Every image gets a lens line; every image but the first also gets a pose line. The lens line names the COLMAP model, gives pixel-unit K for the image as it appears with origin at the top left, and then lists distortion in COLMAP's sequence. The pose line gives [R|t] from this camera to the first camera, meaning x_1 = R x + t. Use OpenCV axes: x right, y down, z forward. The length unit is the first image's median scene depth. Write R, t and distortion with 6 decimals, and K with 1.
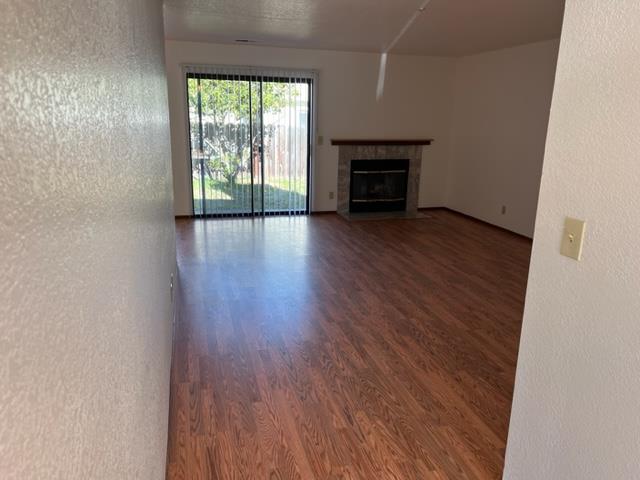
lens RADIAL K [[476.3, 0, 320.5], [0, 476.3, 242.0], [0, 0, 1]] dist [0.038303, -0.041959]
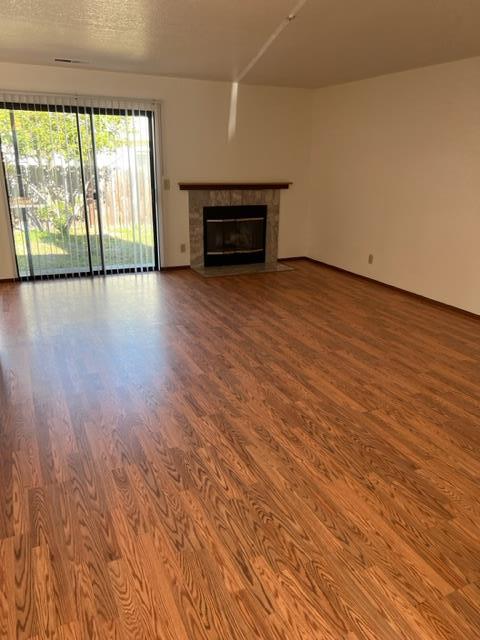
lens RADIAL K [[476.3, 0, 240.5], [0, 476.3, 321.4], [0, 0, 1]] dist [0.038303, -0.041959]
pose [[0.986900, -0.056037, 0.151289, -0.022326], [0.045279, 0.996256, 0.073642, -0.039958], [-0.154850, -0.065827, 0.985743, 0.179448]]
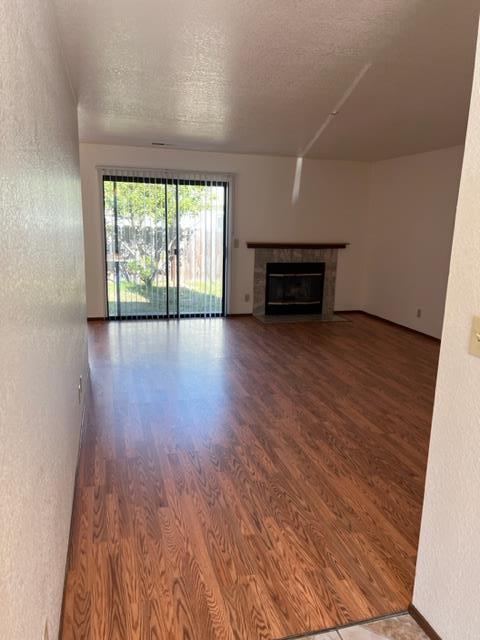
lens RADIAL K [[476.3, 0, 241.4], [0, 476.3, 330.0], [0, 0, 1]] dist [0.038303, -0.041959]
pose [[0.999980, 0.004562, 0.004322, 0.012459], [-0.004416, 0.999438, -0.033241, 0.004036], [-0.004471, 0.033222, 0.999438, 0.009882]]
